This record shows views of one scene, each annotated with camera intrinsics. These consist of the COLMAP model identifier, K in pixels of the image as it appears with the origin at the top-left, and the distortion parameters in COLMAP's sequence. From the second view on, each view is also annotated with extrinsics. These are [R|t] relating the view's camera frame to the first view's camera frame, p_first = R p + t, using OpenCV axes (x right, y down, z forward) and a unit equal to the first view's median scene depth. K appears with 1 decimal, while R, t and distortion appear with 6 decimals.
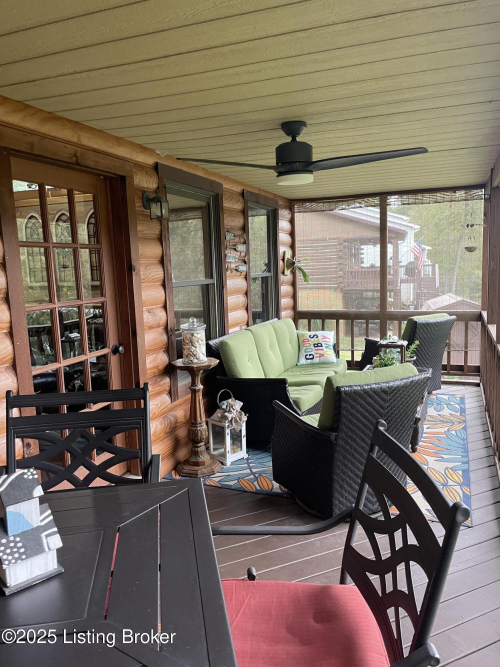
lens RADIAL K [[518.6, 0, 255.6], [0, 518.6, 330.6], [0, 0, 1]] dist [0.094292, -0.120571]
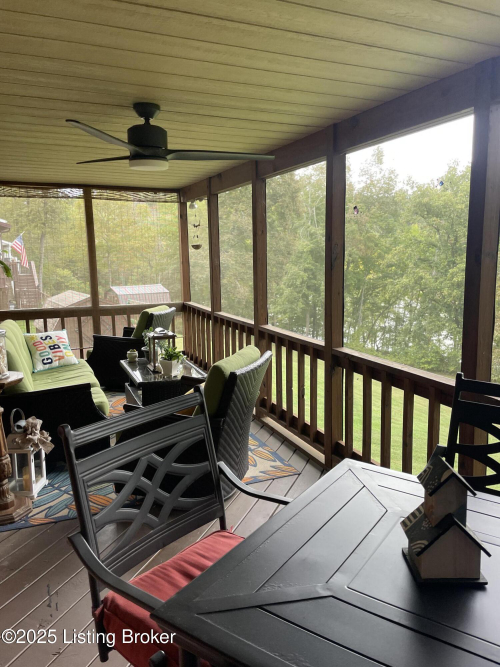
lens RADIAL K [[518.6, 0, 249.7], [0, 518.6, 329.2], [0, 0, 1]] dist [0.094292, -0.120571]
pose [[0.709941, -0.081466, 0.699534, -0.371356], [0.080981, 0.996142, 0.033822, -0.008296], [-0.699590, 0.032637, 0.713799, 0.157873]]
